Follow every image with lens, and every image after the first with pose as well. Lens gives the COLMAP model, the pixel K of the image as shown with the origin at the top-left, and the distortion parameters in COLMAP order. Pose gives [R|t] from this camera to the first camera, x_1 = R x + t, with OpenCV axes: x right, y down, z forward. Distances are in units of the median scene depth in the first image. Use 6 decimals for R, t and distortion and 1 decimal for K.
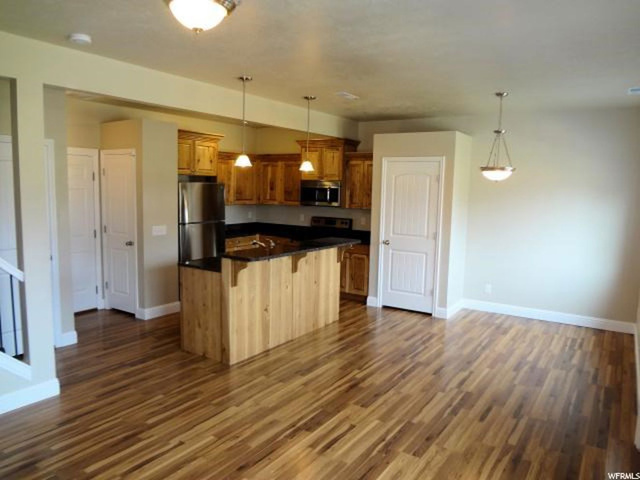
lens RADIAL K [[476.5, 0, 322.4], [0, 476.5, 238.3], [0, 0, 1]] dist [-0.050259, 0.011586]
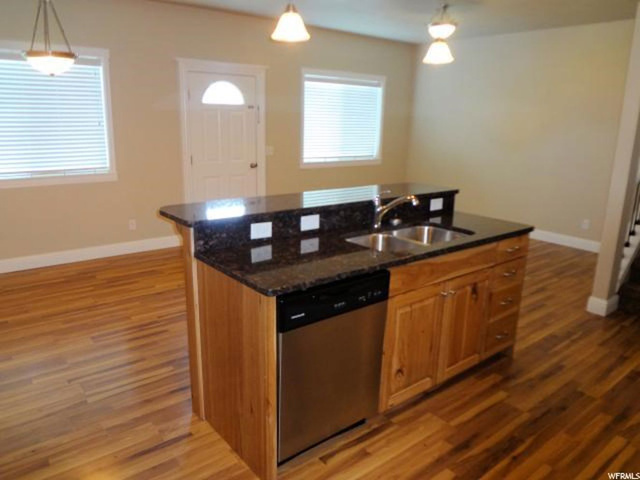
lens RADIAL K [[476.5, 0, 322.4], [0, 476.5, 238.3], [0, 0, 1]] dist [-0.050259, 0.011586]
pose [[-0.951390, -0.115797, 0.285391, -0.189517], [-0.008959, 0.936642, 0.350175, -0.125983], [-0.307858, 0.330596, -0.892149, 1.406744]]
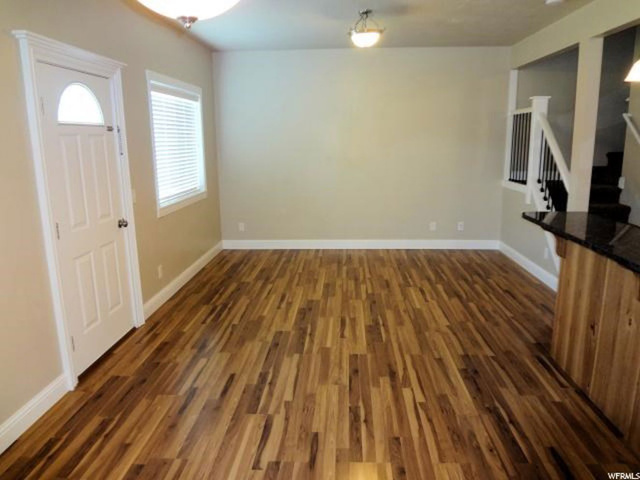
lens RADIAL K [[476.5, 0, 322.4], [0, 476.5, 238.3], [0, 0, 1]] dist [-0.050259, 0.011586]
pose [[-0.863281, 0.090484, -0.496547, 0.390265], [-0.065507, 0.955391, 0.287987, -0.088140], [0.500455, 0.281142, -0.818843, 1.112371]]
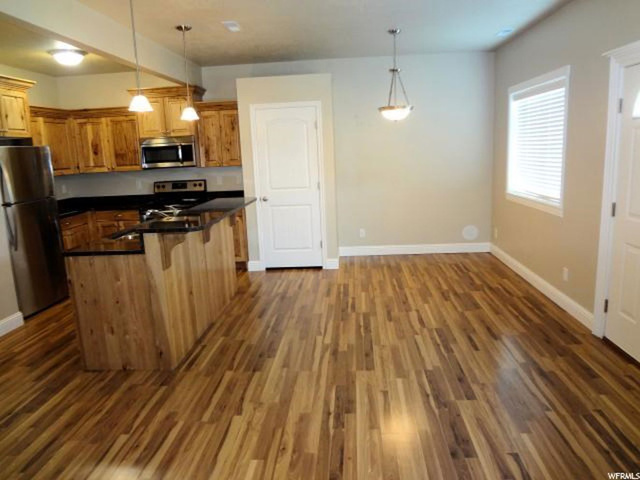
lens RADIAL K [[476.5, 0, 322.4], [0, 476.5, 238.3], [0, 0, 1]] dist [-0.050259, 0.011586]
pose [[0.867376, -0.150547, 0.474336, -0.253809], [0.116374, 0.988077, 0.100798, 0.004557], [-0.483855, -0.032230, 0.874554, 0.173462]]
